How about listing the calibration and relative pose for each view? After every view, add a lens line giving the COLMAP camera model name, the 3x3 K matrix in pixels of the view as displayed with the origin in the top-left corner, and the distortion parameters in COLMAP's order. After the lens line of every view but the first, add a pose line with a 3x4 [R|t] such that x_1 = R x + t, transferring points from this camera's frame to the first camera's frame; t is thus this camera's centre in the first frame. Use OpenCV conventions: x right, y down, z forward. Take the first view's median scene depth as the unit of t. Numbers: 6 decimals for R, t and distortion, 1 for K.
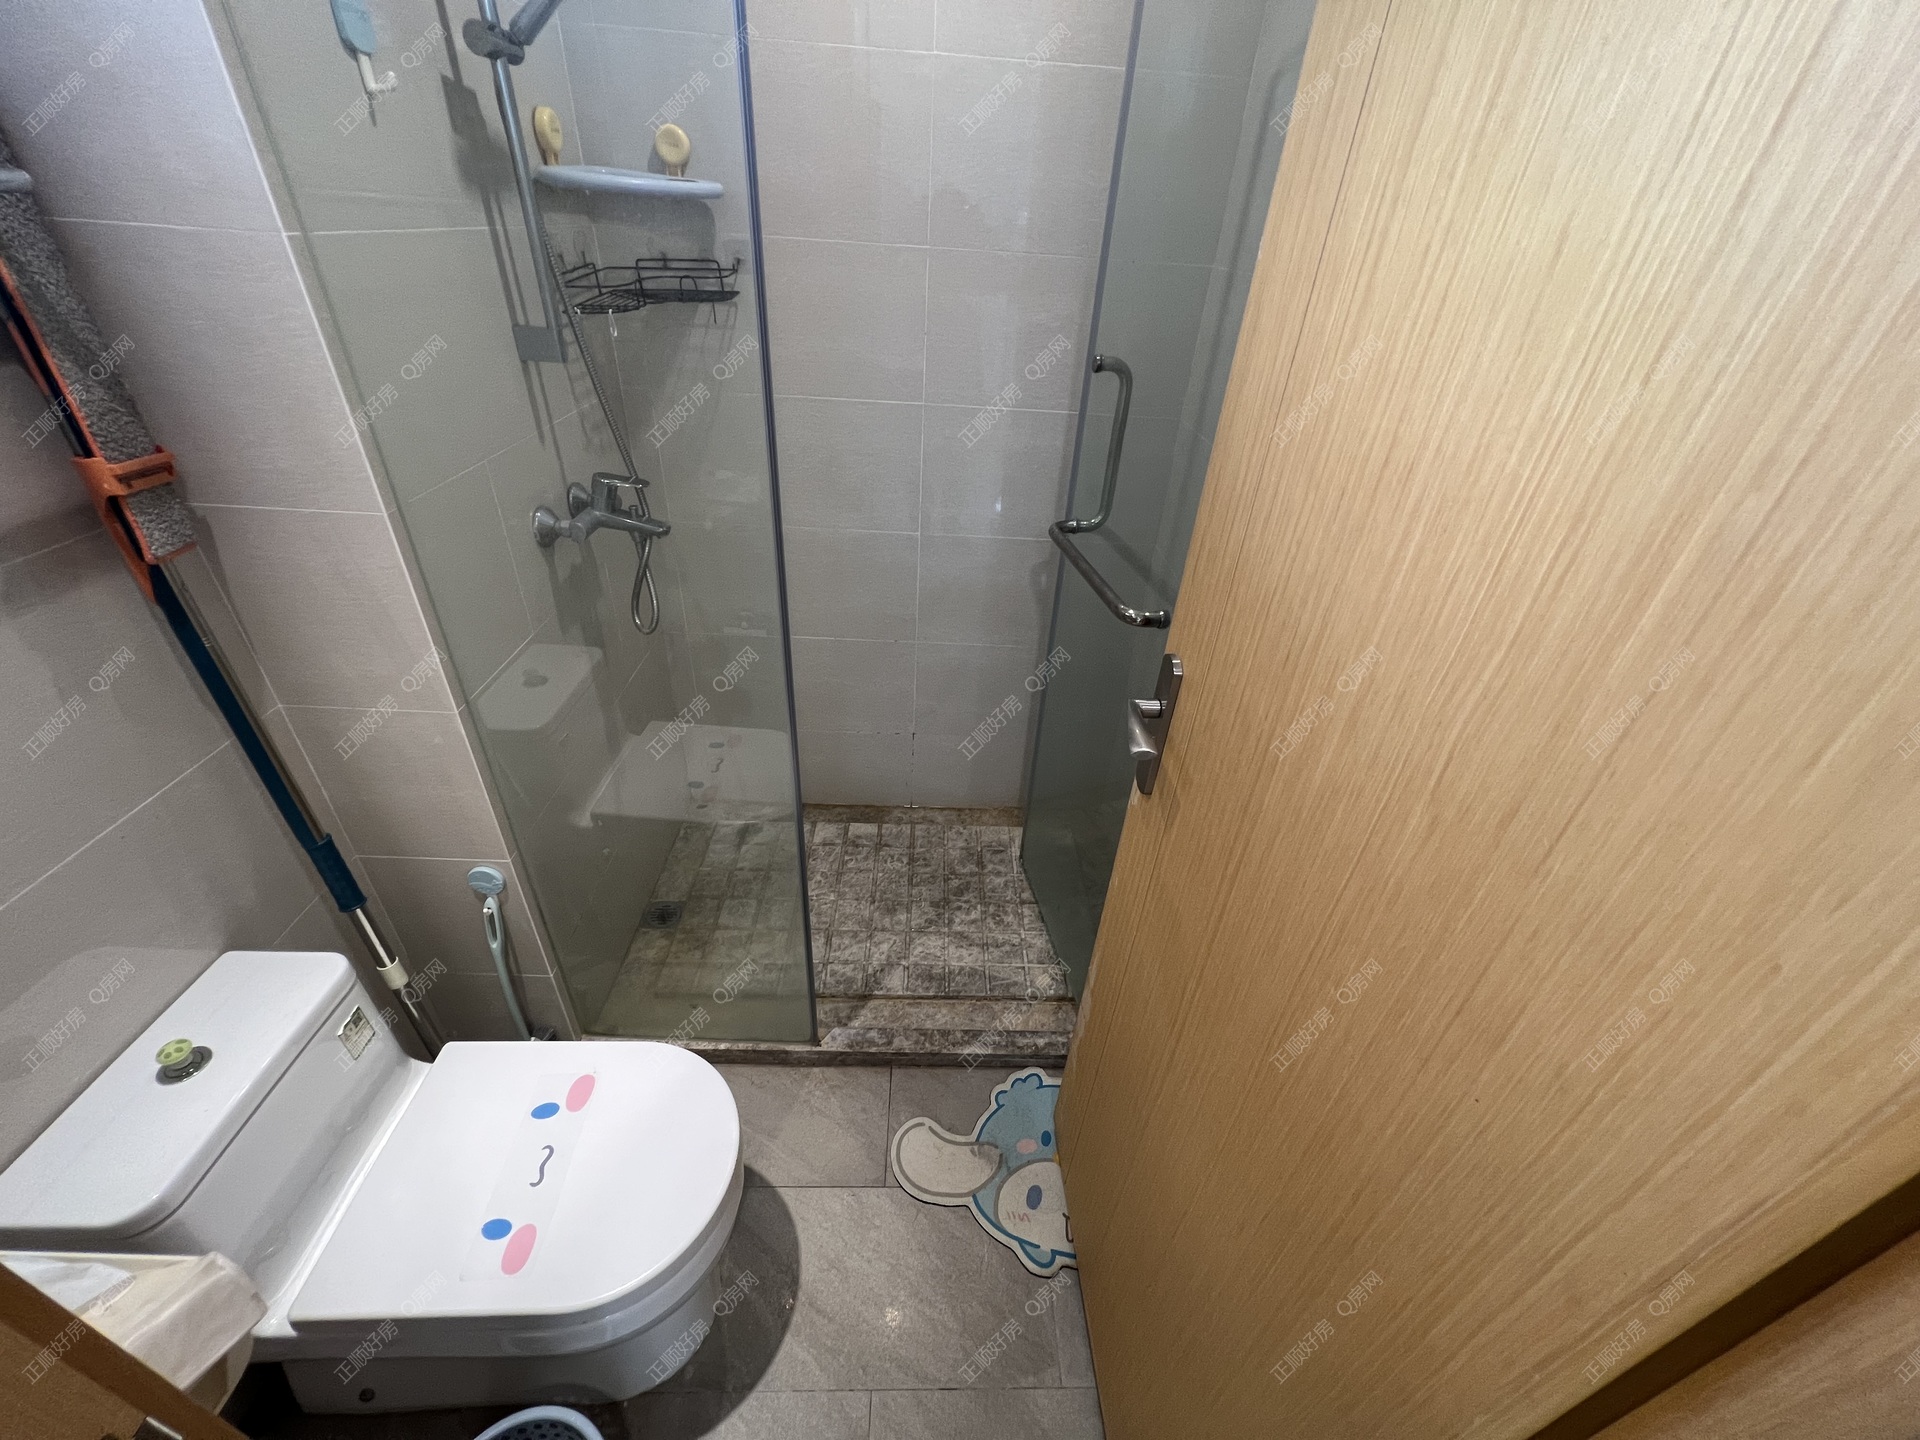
lens RADIAL K [[775.1, 0, 961.9], [0, 775.1, 752.8], [0, 0, 1]] dist [0.000146, -0.000026]
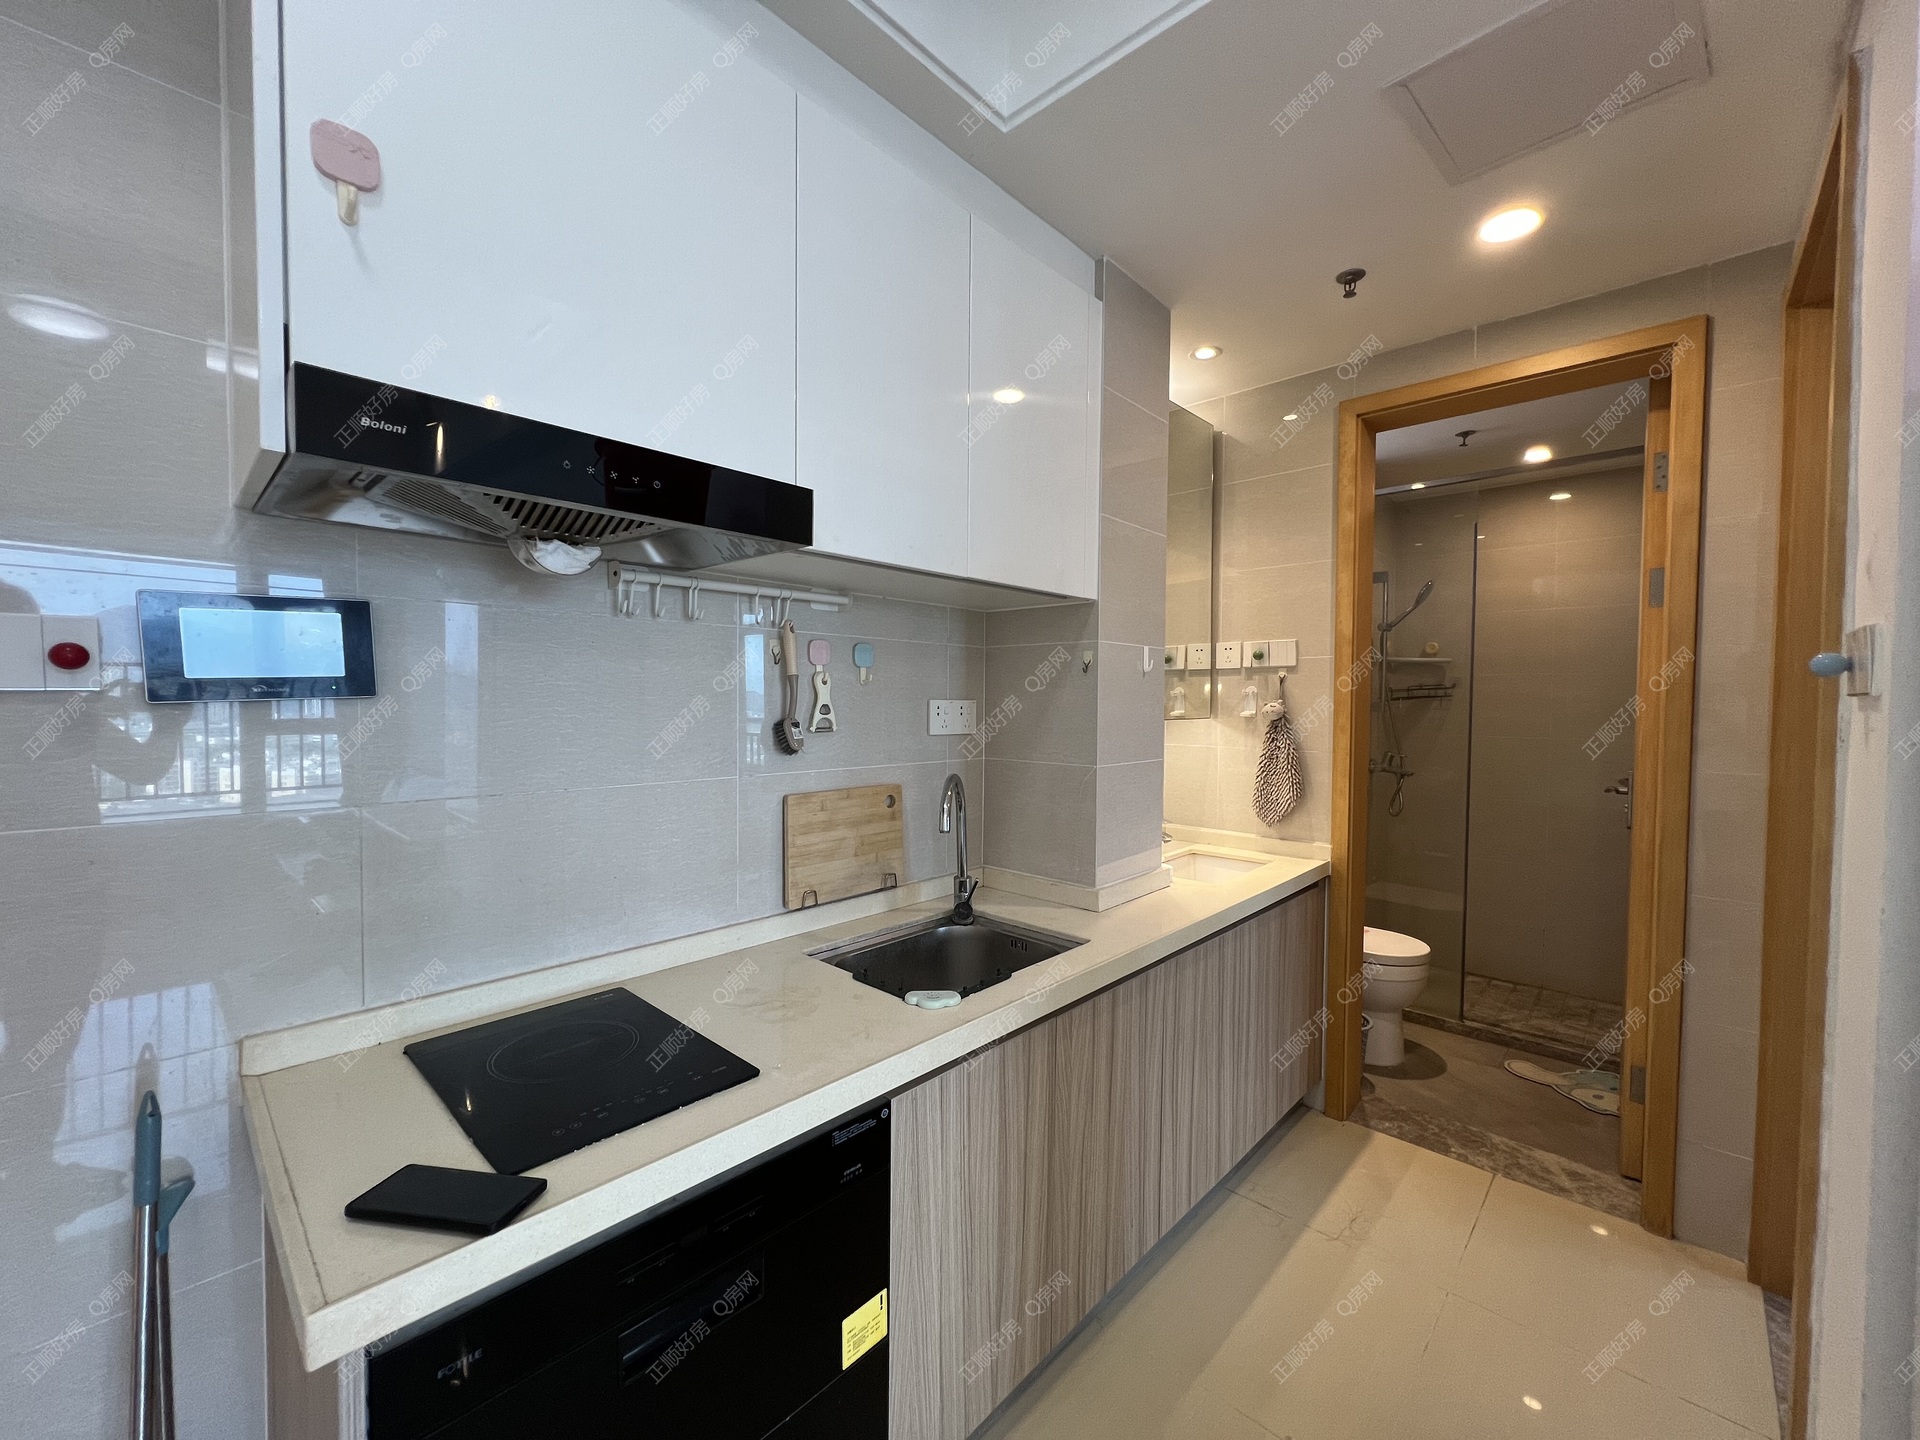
lens RADIAL K [[781.1, 0, 984.2], [0, 781.1, 721.9], [0, 0, 1]] dist [-0.002081, -0.000167]
pose [[0.739252, -0.032807, -0.672629, 0.255785], [-0.354043, 0.830707, -0.429627, 1.016164], [0.572852, 0.555742, 0.602487, -1.225127]]
